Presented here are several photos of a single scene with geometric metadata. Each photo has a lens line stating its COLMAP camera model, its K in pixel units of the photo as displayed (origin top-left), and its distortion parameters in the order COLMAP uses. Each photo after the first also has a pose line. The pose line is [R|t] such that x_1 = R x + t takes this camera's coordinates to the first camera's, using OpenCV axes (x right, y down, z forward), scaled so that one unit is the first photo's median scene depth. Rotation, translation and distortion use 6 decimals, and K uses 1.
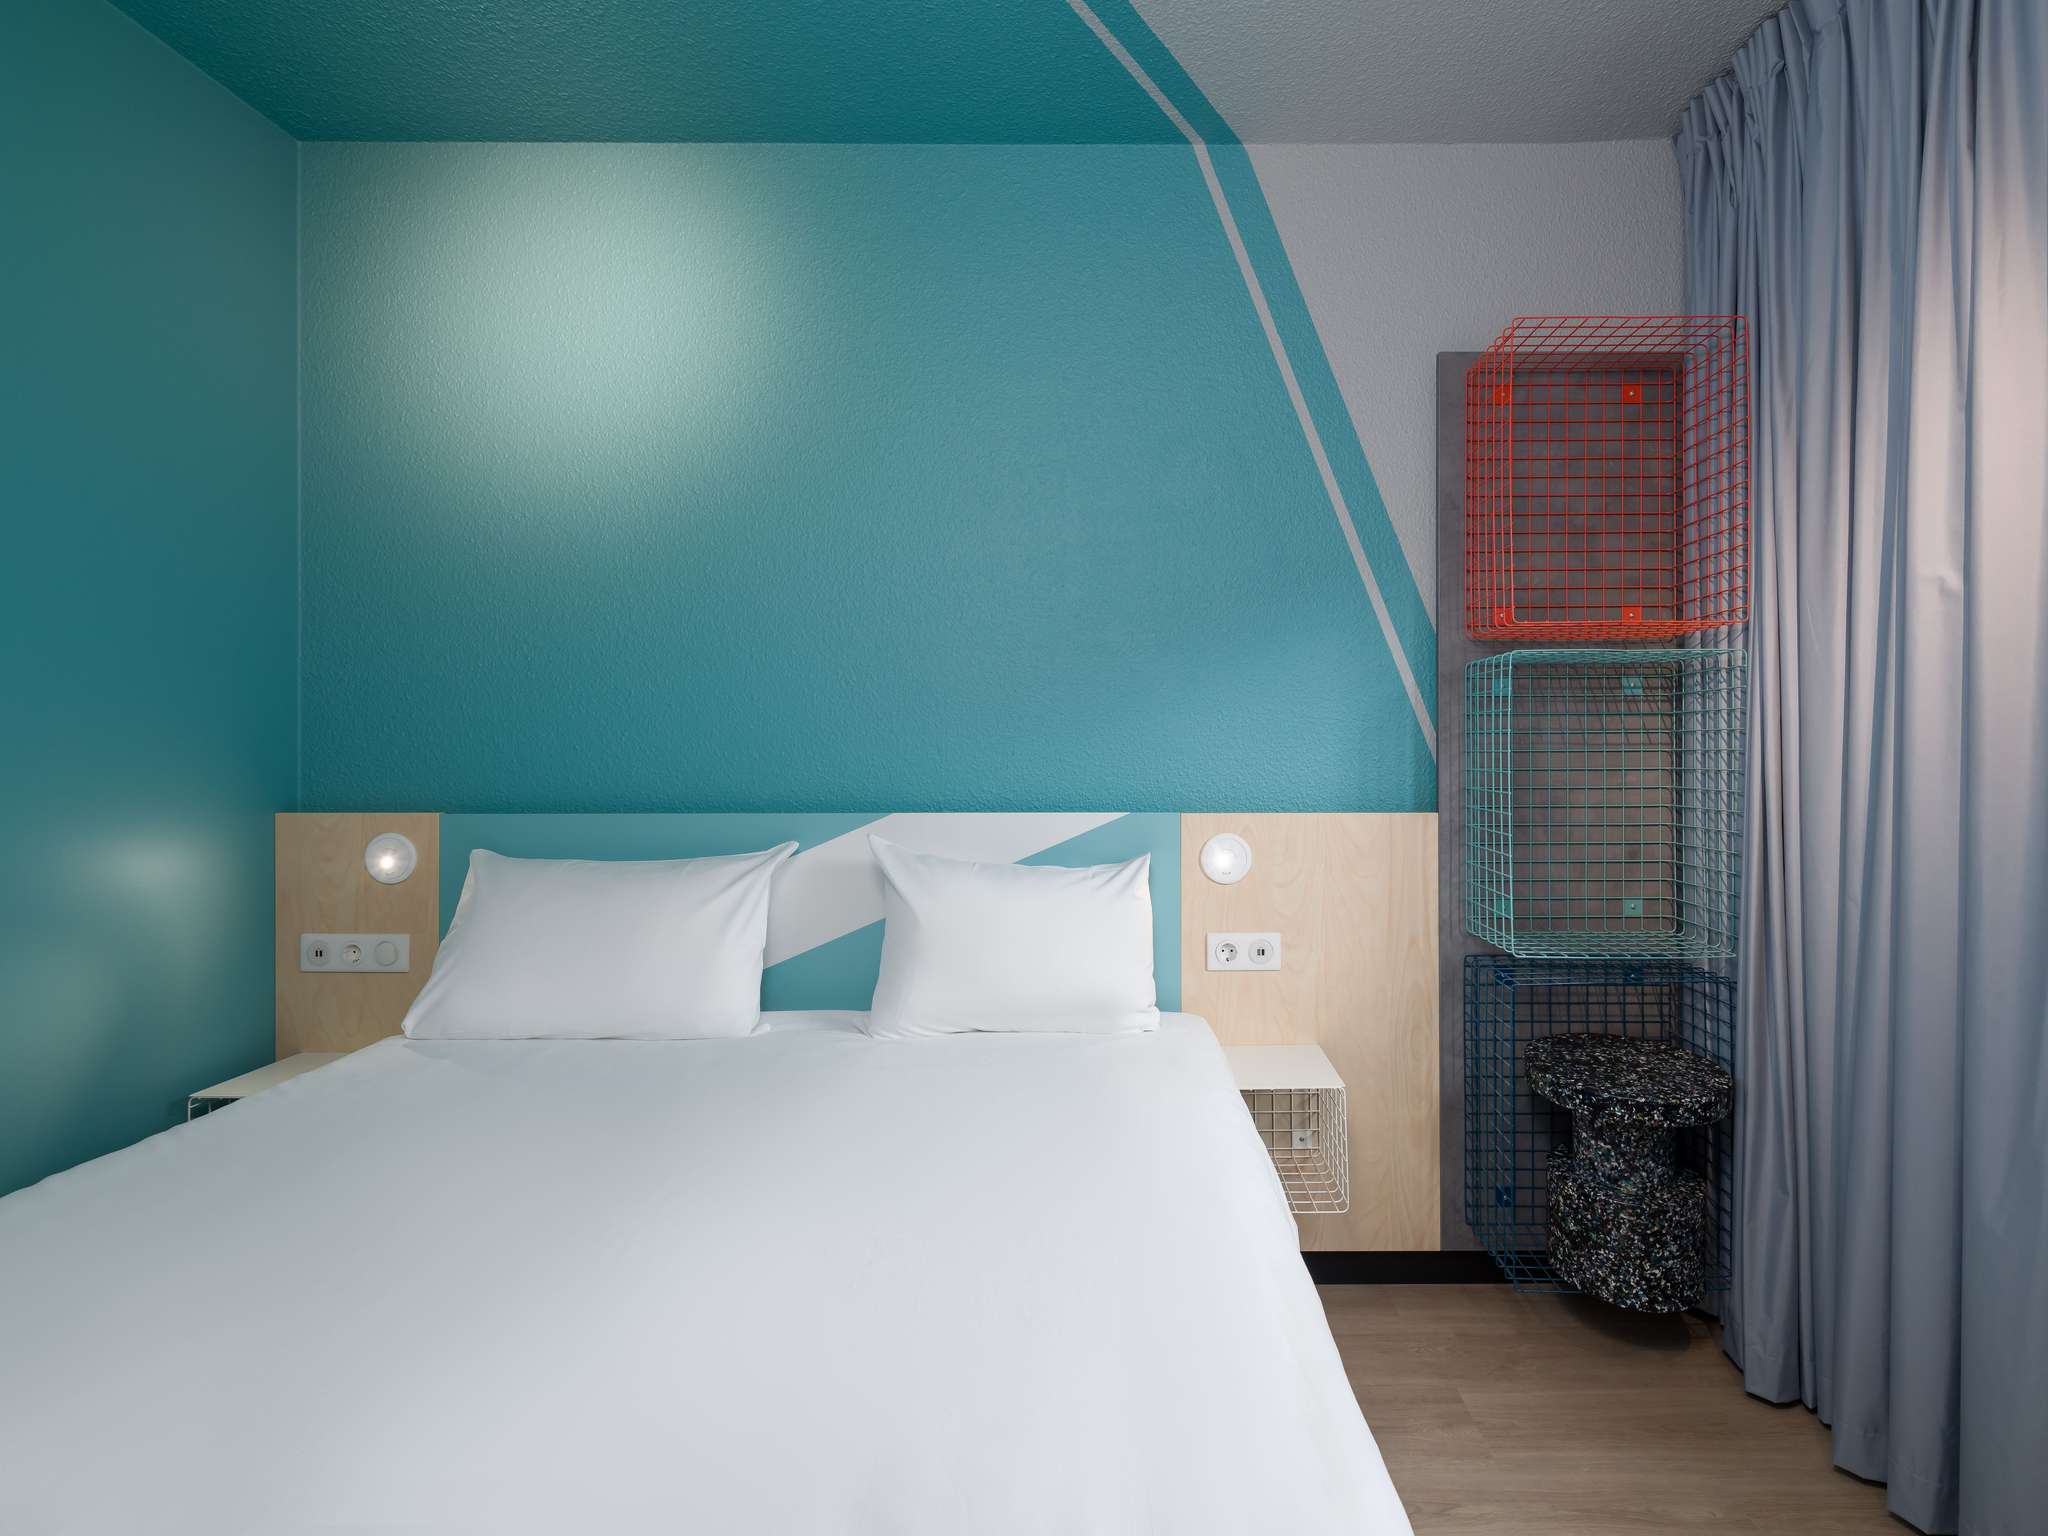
lens RADIAL K [[929.6, 0, 1024.2], [0, 929.6, 758.6], [0, 0, 1]] dist [0.000136, -0.000242]
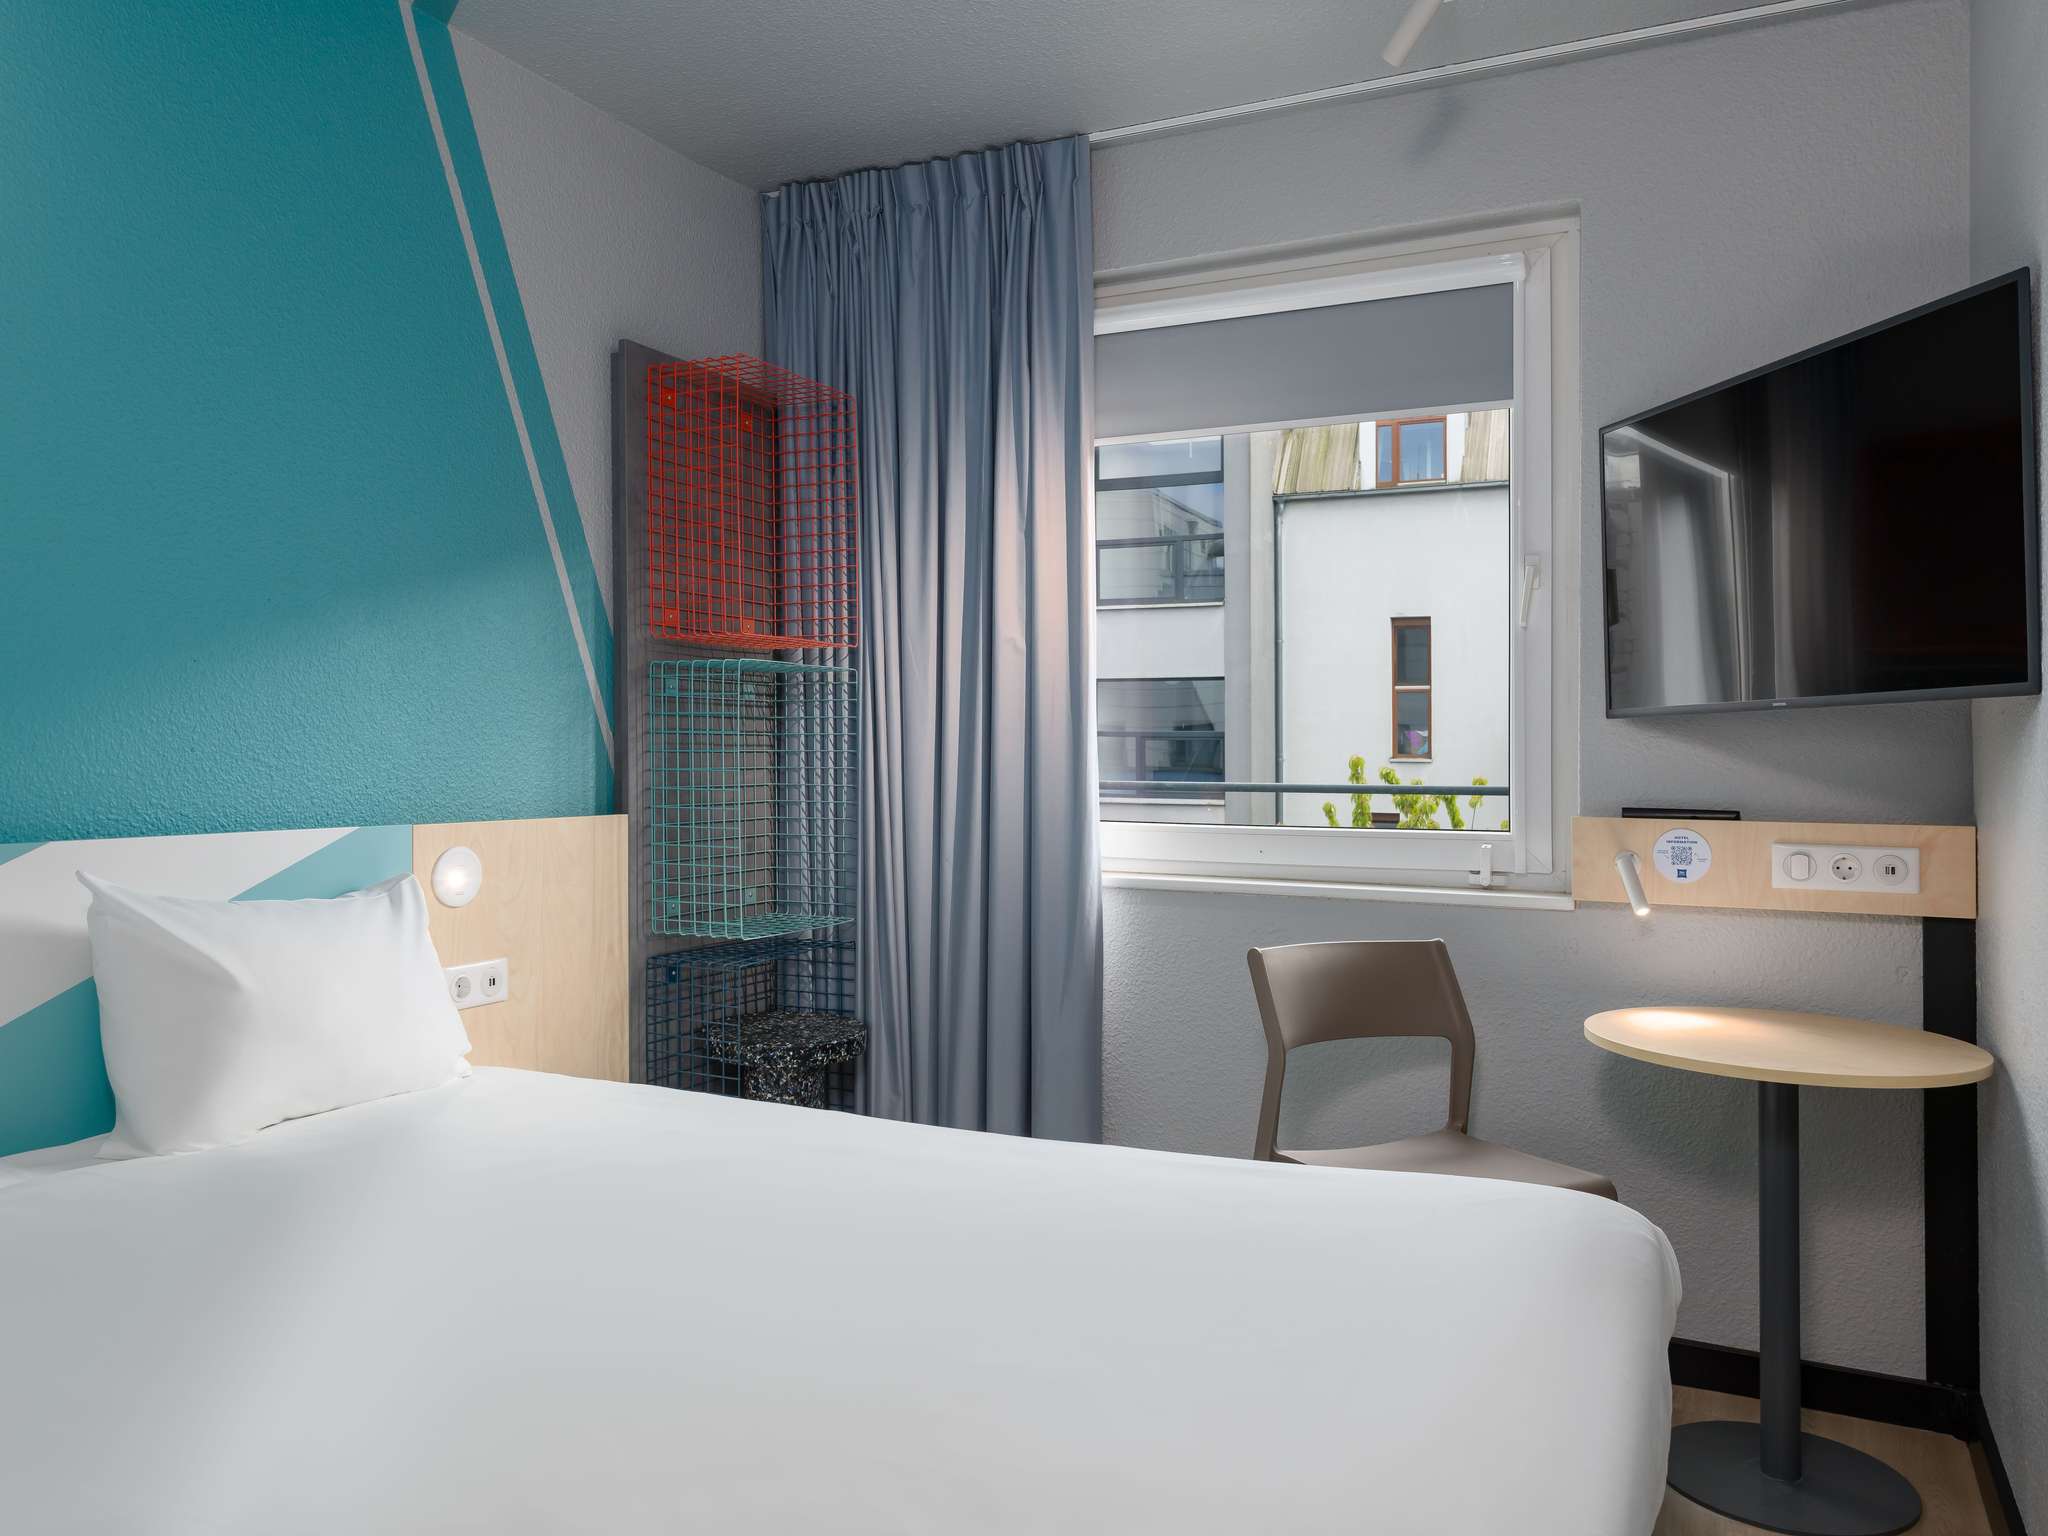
lens RADIAL K [[1508.9, 0, 1028.0], [0, 1508.9, 729.9], [0, 0, 1]] dist [0.011906, -0.003668]
pose [[0.441544, 0.018119, 0.897057, -0.791689], [-0.001461, 0.999809, -0.019476, 0.000092], [-0.897239, 0.007288, 0.441486, -0.074188]]
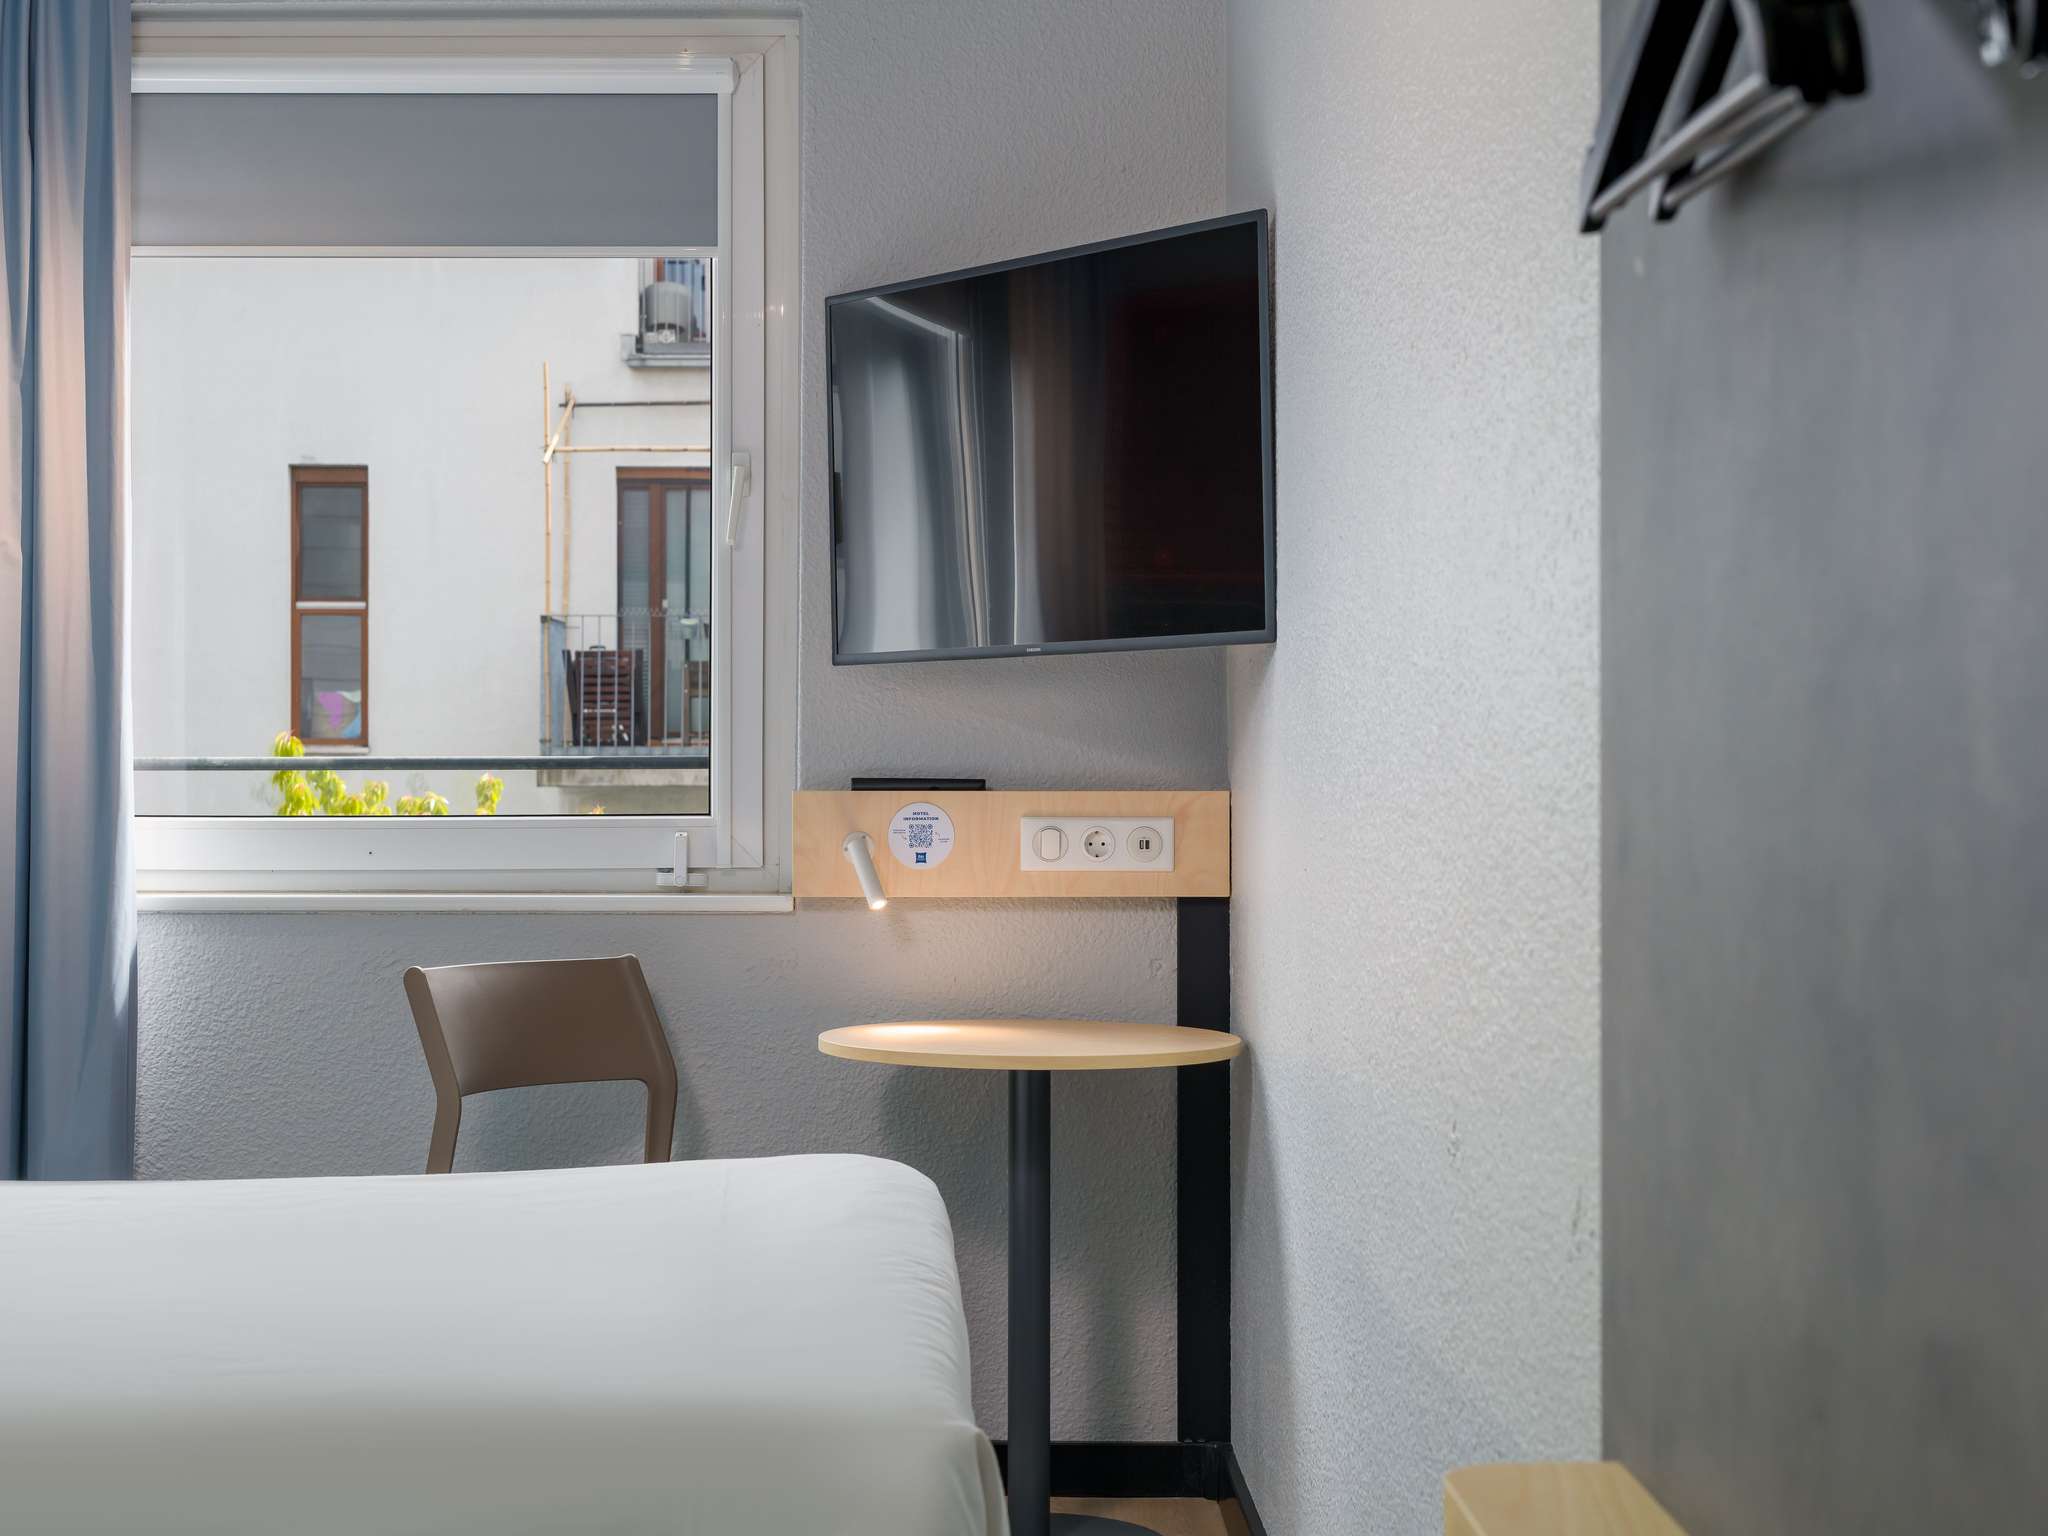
lens RADIAL K [[3004.1, 0, 1024.0], [0, 3004.1, 768.0], [0, 0, 1]] dist [-0.014305, 2.091385]
pose [[-0.015834, -0.004639, 0.999864, -1.541805], [0.007205, 0.999963, 0.004754, 0.028596], [-0.999849, 0.007279, -0.015800, -0.038993]]
